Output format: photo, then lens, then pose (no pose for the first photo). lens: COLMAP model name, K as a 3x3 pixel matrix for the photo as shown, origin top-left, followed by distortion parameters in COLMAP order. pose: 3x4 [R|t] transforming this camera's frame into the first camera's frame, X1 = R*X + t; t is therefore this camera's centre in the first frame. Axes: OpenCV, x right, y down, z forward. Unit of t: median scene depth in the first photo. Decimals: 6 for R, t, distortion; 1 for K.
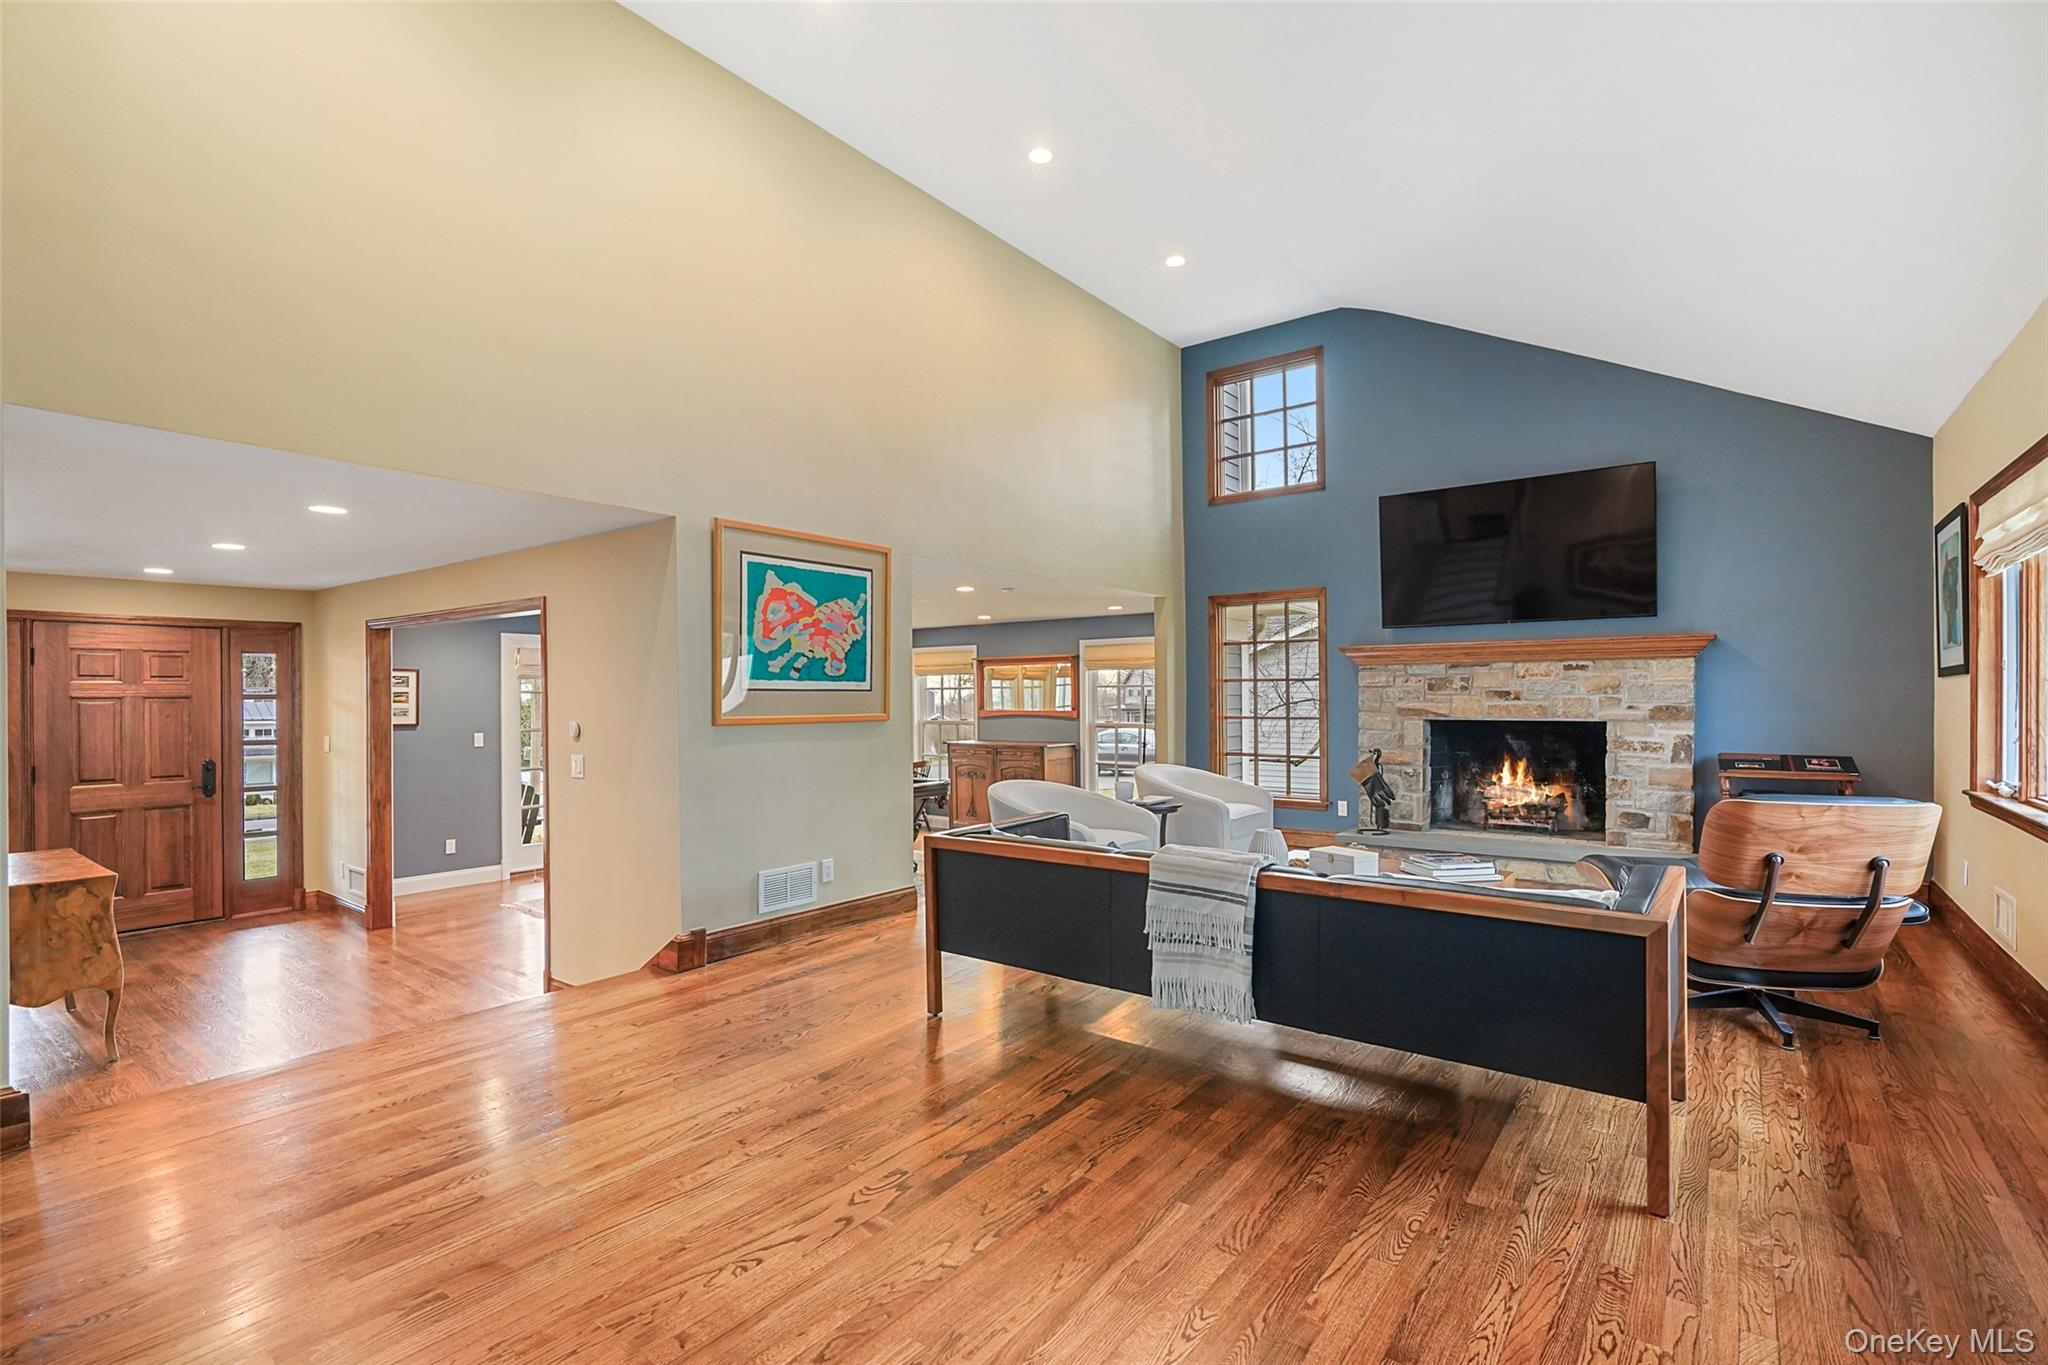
lens RADIAL K [[943.1, 0, 1022.5], [0, 943.1, 692.9], [0, 0, 1]] dist [-0.006180, 0.001089]
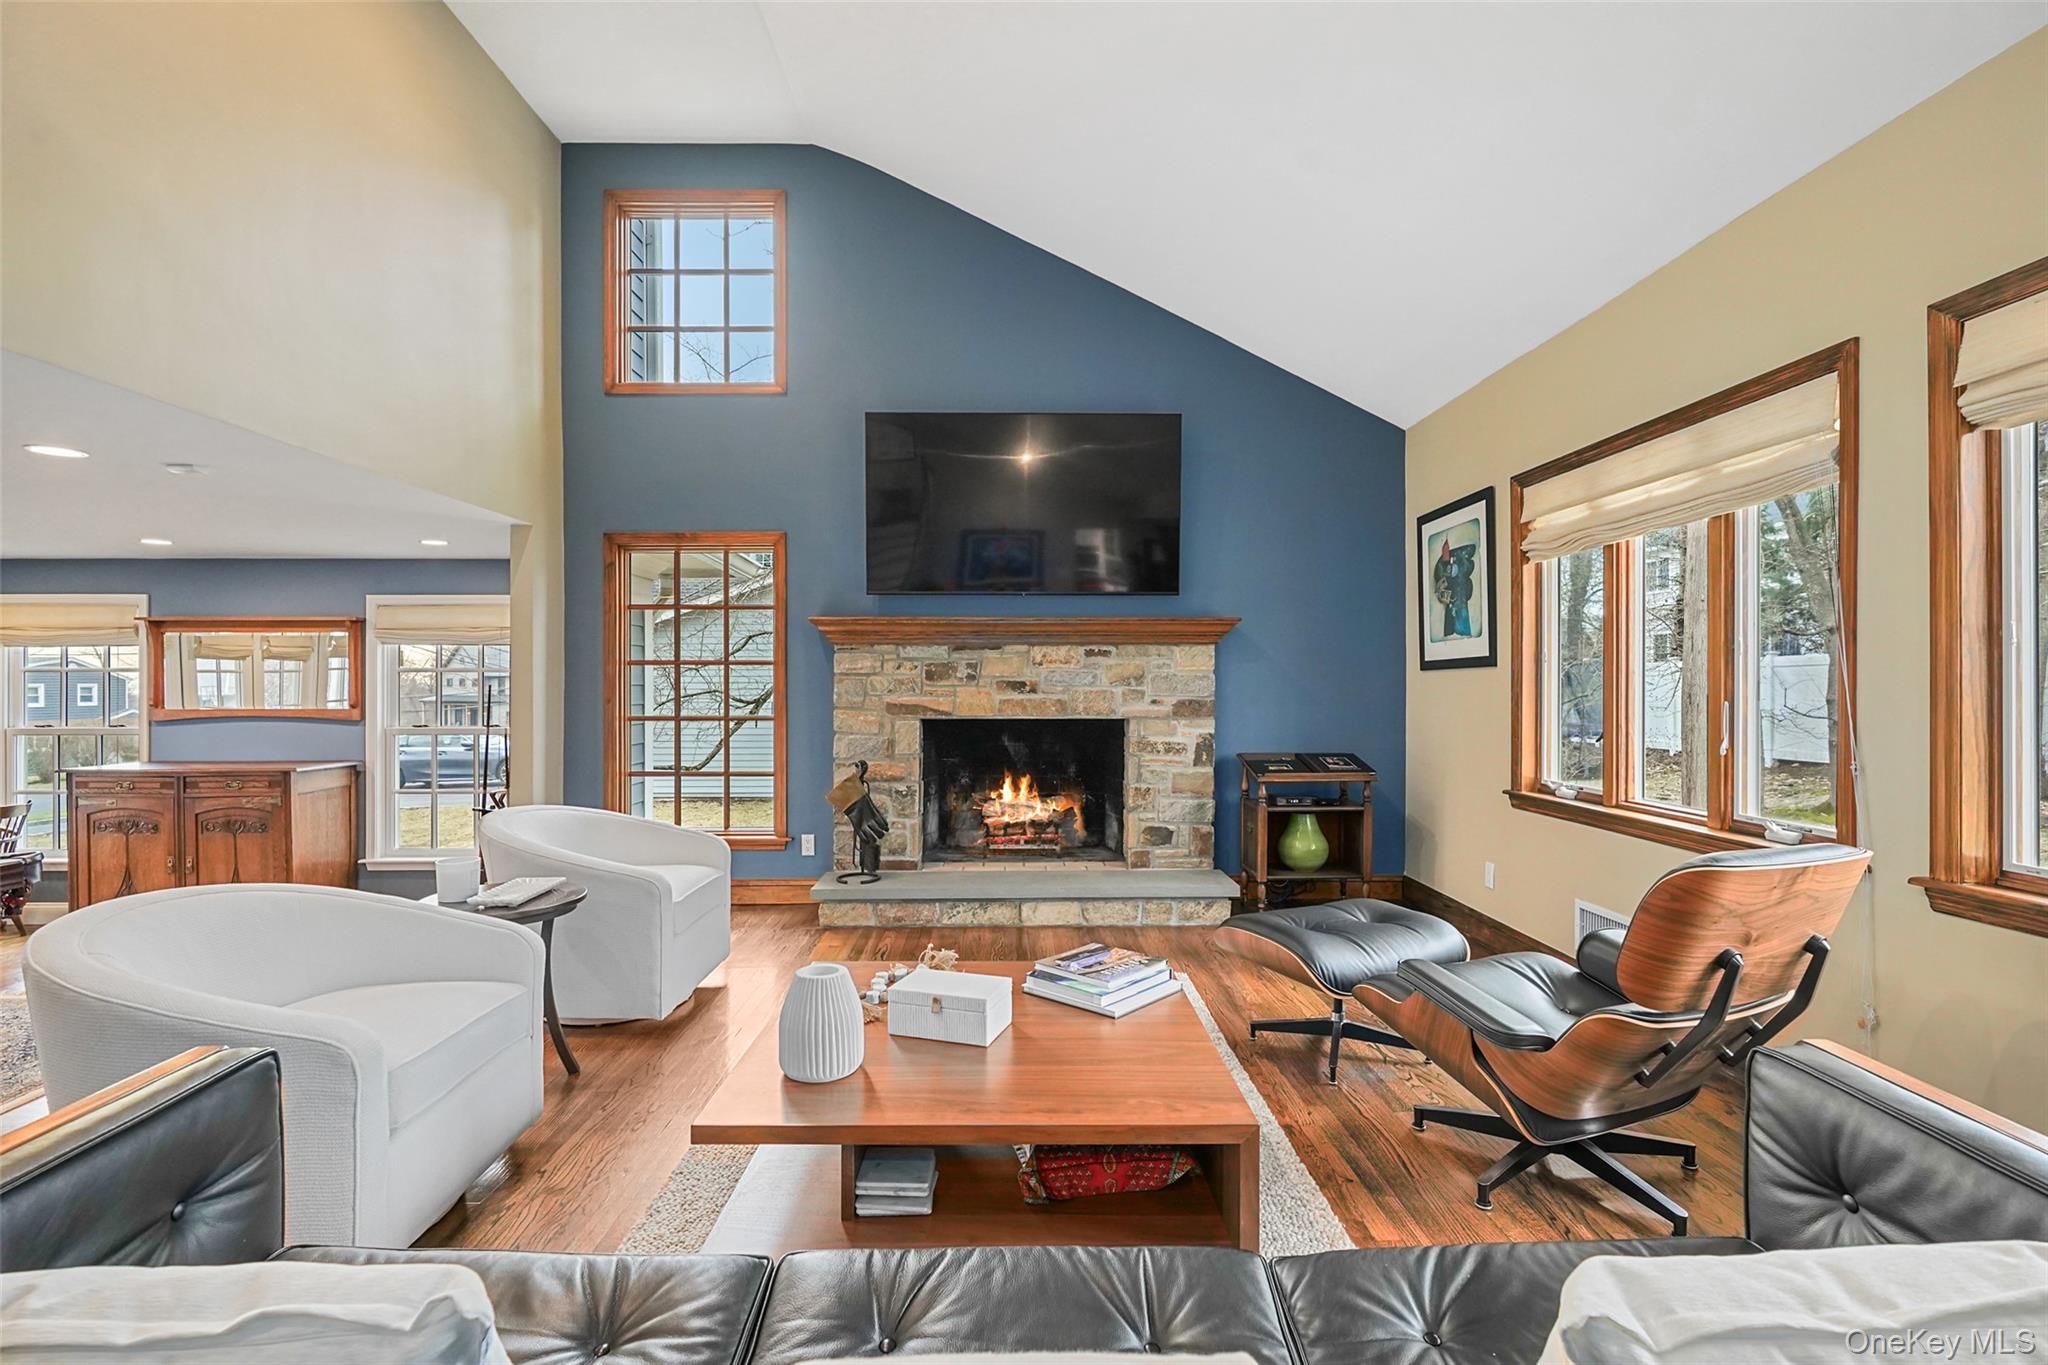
lens RADIAL K [[943.1, 0, 1033.5], [0, 943.1, 680.6], [0, 0, 1]] dist [-0.006180, 0.001089]
pose [[0.785954, 0.008523, 0.618227, 0.028938], [-0.006308, 0.999963, -0.005766, 0.001398], [-0.618253, 0.000632, 0.785979, 0.300009]]
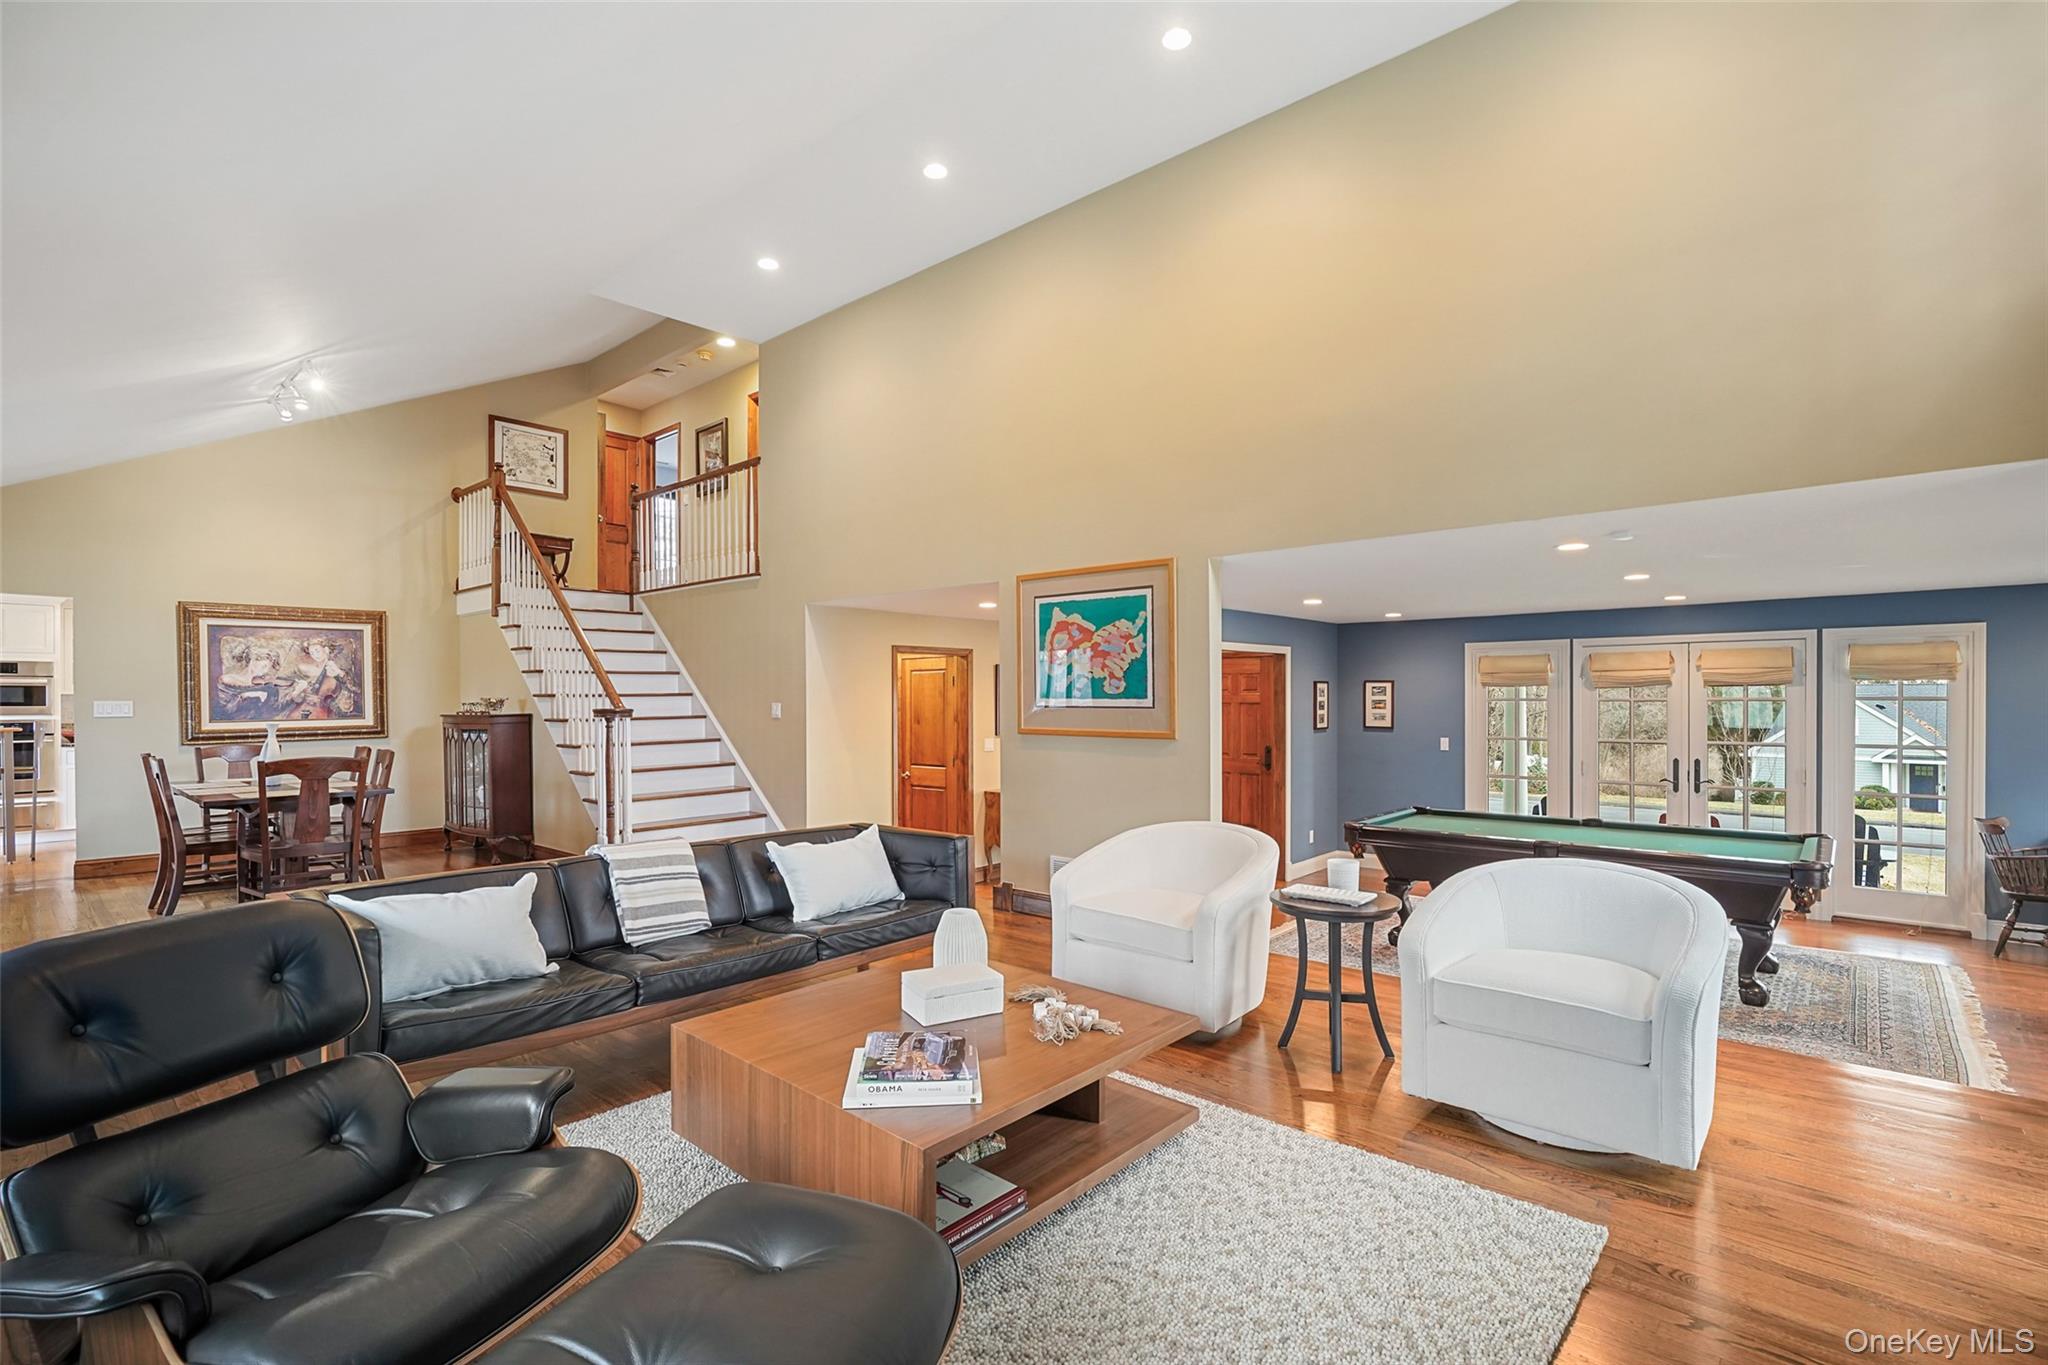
lens RADIAL K [[943.1, 0, 1022.3], [0, 943.1, 698.1], [0, 0, 1]] dist [-0.006180, 0.001089]
pose [[-0.086815, 0.006801, -0.996201, 0.967514], [0.005994, 0.999962, 0.006304, -0.022876], [0.996206, -0.005423, -0.086852, 1.098232]]
